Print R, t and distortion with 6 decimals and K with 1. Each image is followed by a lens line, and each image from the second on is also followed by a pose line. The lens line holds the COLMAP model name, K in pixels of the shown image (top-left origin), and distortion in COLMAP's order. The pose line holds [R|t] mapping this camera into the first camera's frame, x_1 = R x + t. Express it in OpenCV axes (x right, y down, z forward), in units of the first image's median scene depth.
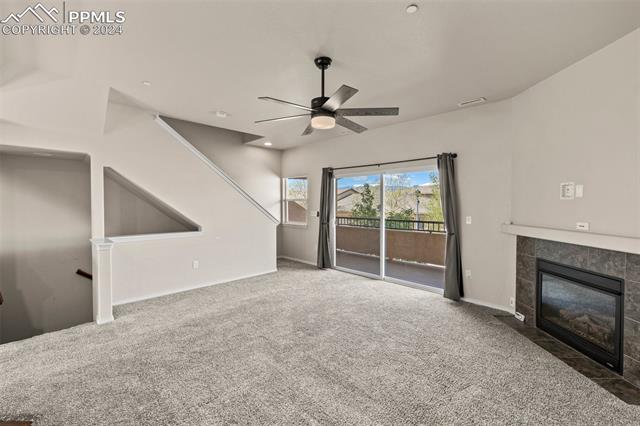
lens RADIAL K [[271.2, 0, 318.5], [0, 271.2, 209.1], [0, 0, 1]] dist [-0.000952, 0.000056]
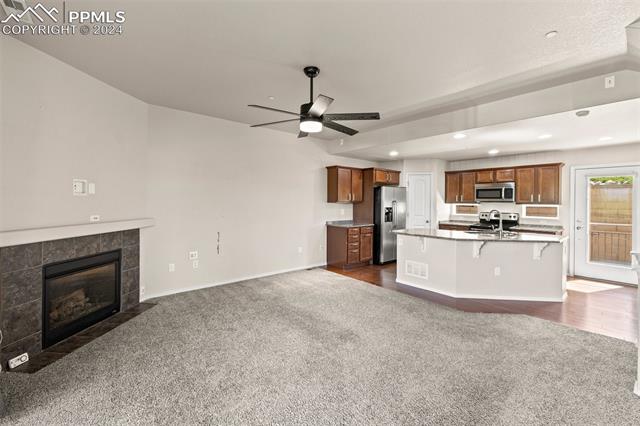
lens RADIAL K [[265.5, 0, 317.6], [0, 265.5, 203.2], [0, 0, 1]] dist [-0.000491, -0.000001]
pose [[-0.997095, -0.011755, 0.075257, -0.076434], [-0.009779, 0.999599, 0.026581, -0.036513], [-0.075539, 0.025768, -0.996810, 1.712070]]
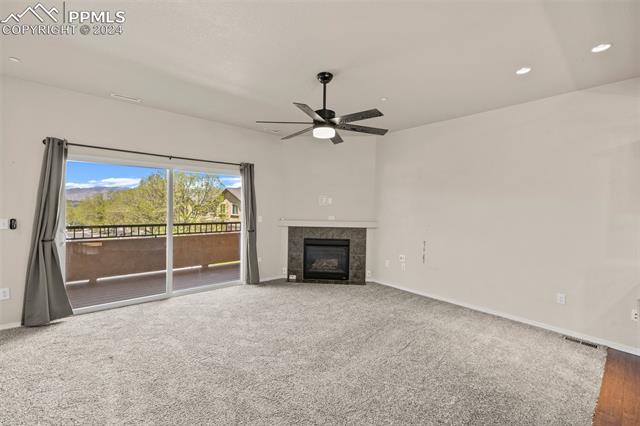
lens RADIAL K [[271.2, 0, 318.5], [0, 271.2, 209.1], [0, 0, 1]] dist [-0.000952, 0.000056]
pose [[0.065097, -0.009408, 0.997835, -0.891691], [0.005009, 0.999946, 0.009101, -0.019814], [-0.997866, 0.004406, 0.065141, 0.788505]]
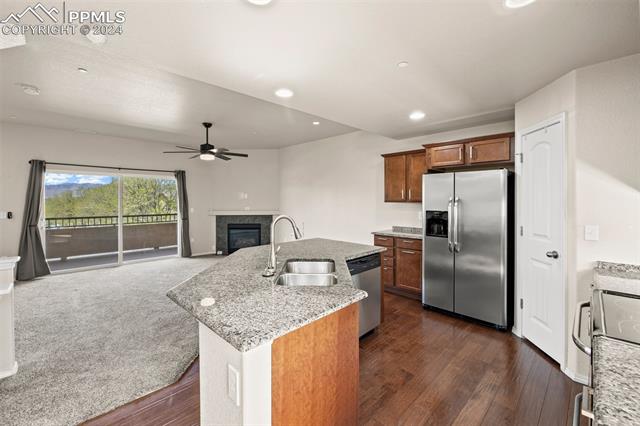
lens RADIAL K [[271.9, 0, 320.8], [0, 271.9, 199.4], [0, 0, 1]] dist [0.000602, 0.000176]
pose [[-0.002373, 0.000012, 0.999997, -1.533627], [0.023714, 0.999719, 0.000044, -0.011464], [-0.999716, 0.023714, -0.002373, 0.192531]]
